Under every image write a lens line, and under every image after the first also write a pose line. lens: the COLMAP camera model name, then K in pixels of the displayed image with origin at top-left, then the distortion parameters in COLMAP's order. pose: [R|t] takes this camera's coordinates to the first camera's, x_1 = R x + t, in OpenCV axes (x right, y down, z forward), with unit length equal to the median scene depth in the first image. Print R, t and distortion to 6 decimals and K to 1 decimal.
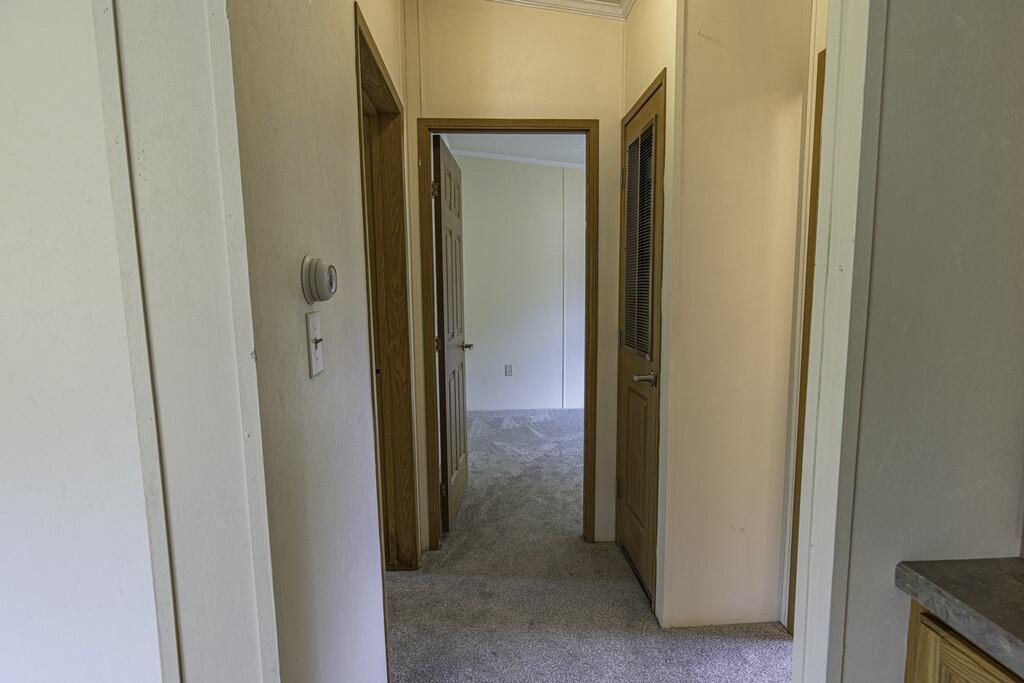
lens RADIAL K [[509.8, 0, 511.9], [0, 509.8, 343.6], [0, 0, 1]] dist [0.000960, 0.000052]
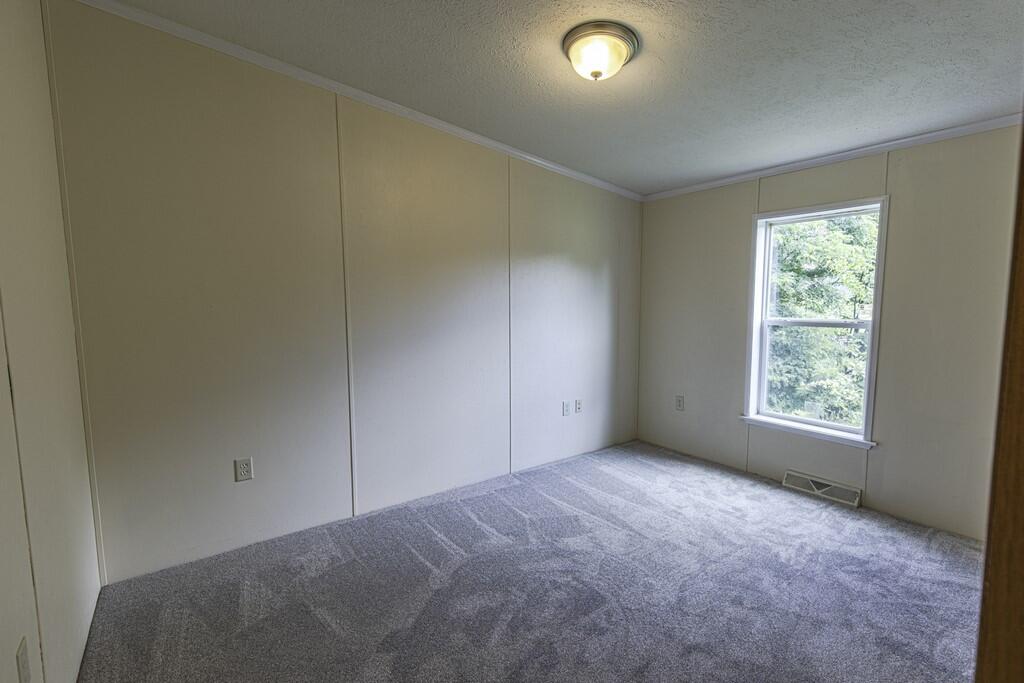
lens RADIAL K [[469.6, 0, 511.9], [0, 469.6, 342.0], [0, 0, 1]] dist [-0.000276, -0.000070]
pose [[0.837335, -0.049206, 0.544472, -0.029703], [0.055975, 0.998424, 0.004148, -0.062910], [-0.543817, 0.027003, 0.838769, 0.495909]]
